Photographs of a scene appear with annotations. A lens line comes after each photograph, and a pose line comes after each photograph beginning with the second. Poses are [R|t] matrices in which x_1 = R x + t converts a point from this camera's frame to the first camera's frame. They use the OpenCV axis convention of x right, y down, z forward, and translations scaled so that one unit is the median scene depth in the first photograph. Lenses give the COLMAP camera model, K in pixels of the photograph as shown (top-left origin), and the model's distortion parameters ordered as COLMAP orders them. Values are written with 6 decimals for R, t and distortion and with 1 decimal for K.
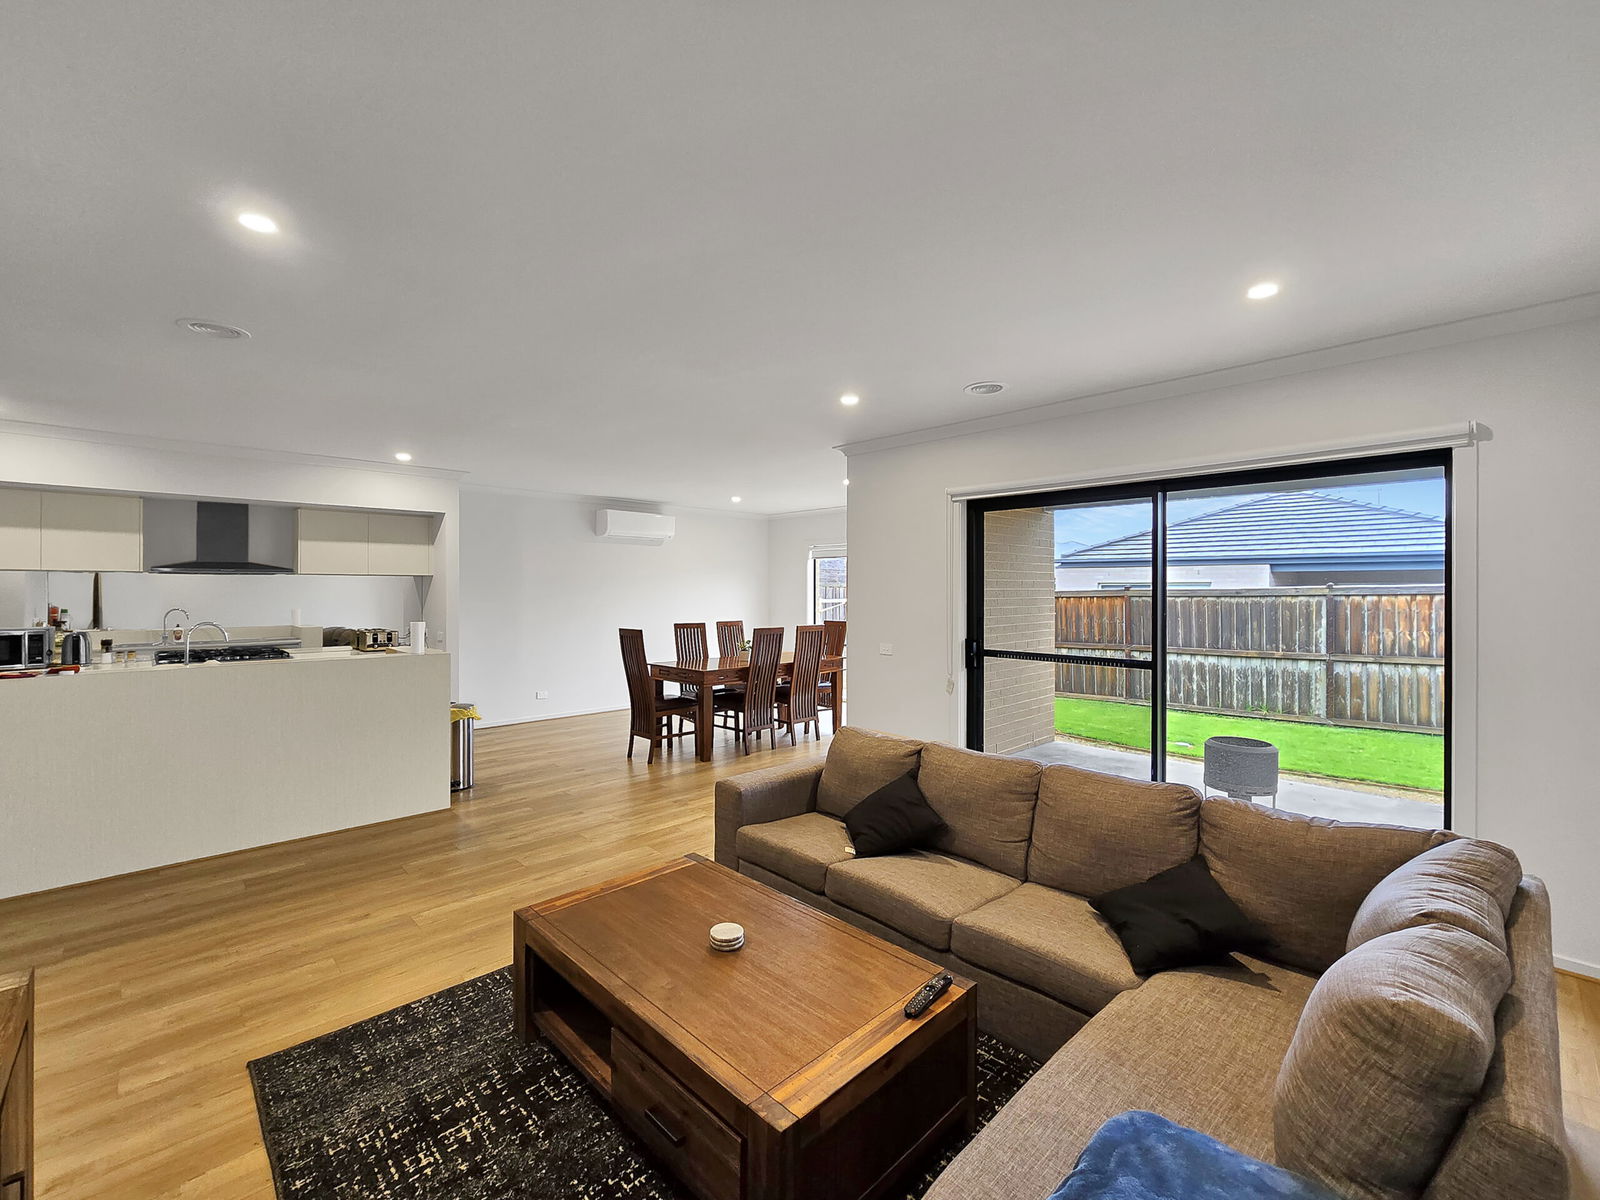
lens RADIAL K [[668.6, 0, 798.7], [0, 668.6, 580.7], [0, 0, 1]] dist [-0.001970, -0.000375]
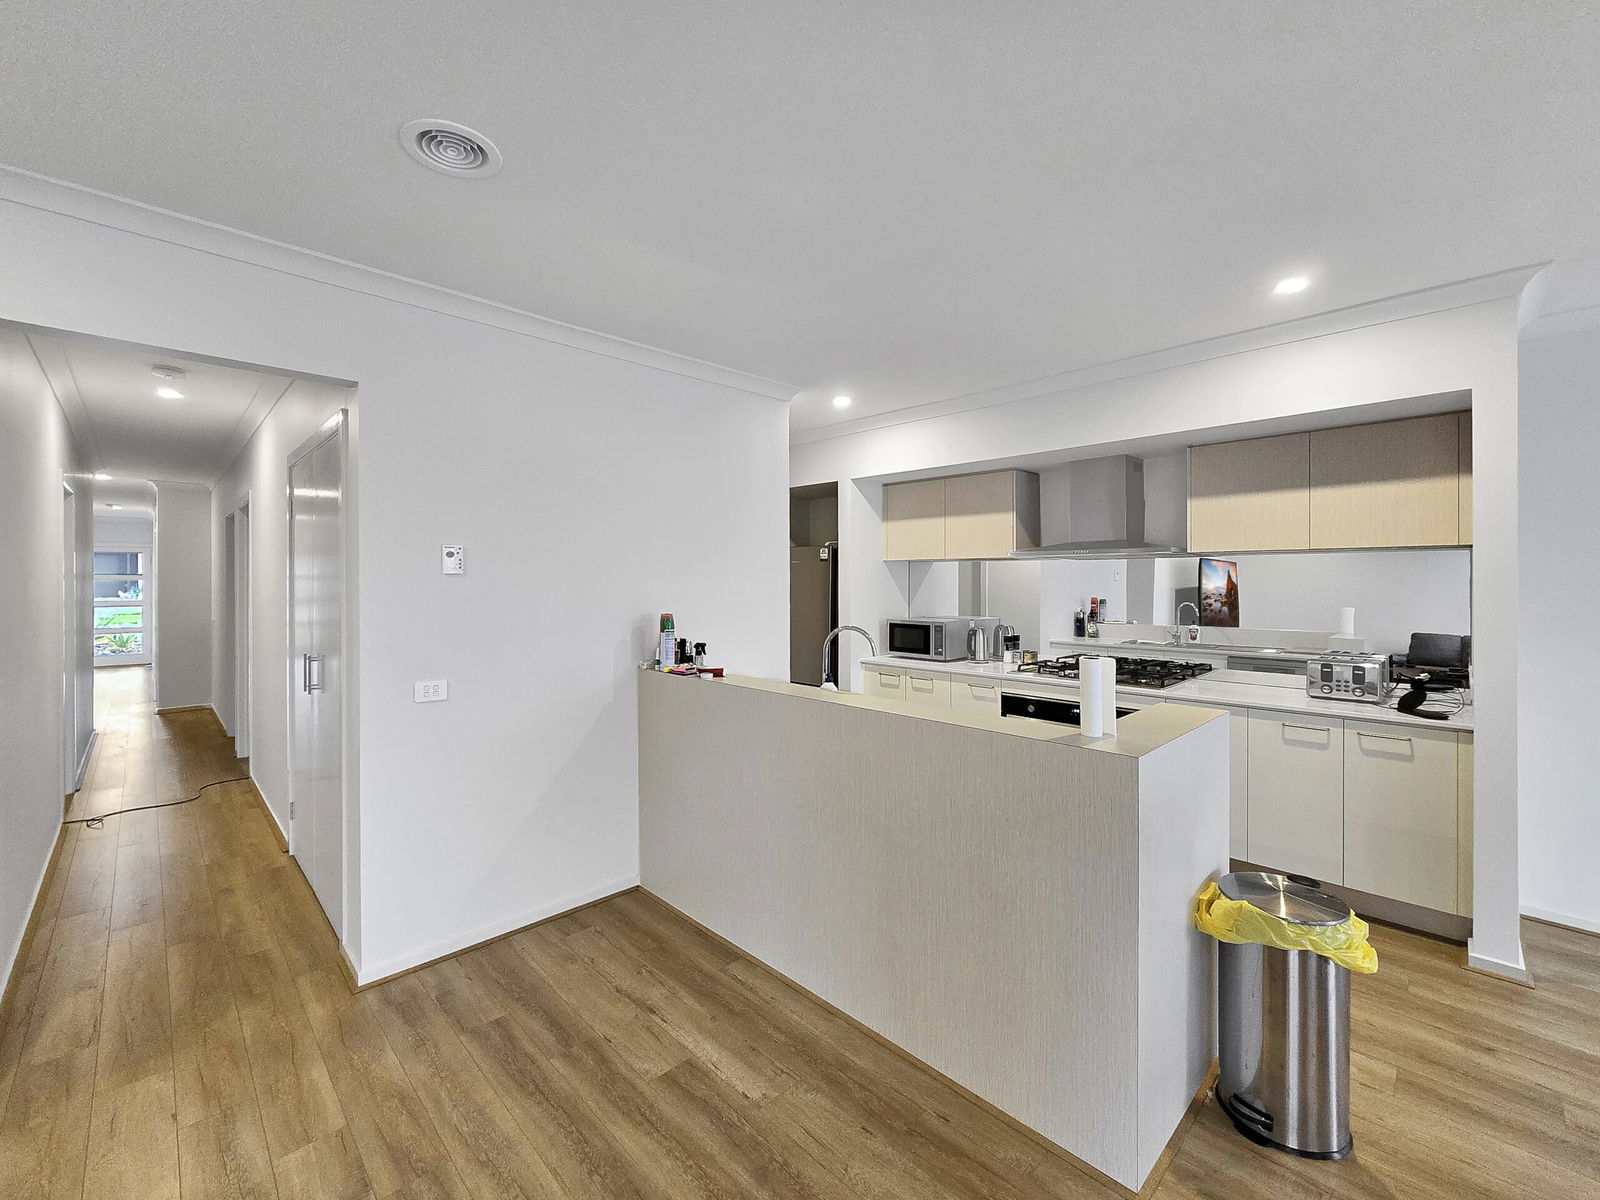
lens RADIAL K [[668.6, 0, 798.7], [0, 668.6, 580.7], [0, 0, 1]] dist [-0.001970, -0.000375]
pose [[-0.009430, 0.000744, -0.999955, -0.162867], [0.015971, 0.999872, 0.000593, 0.011321], [0.999828, -0.015965, -0.009441, 0.803637]]
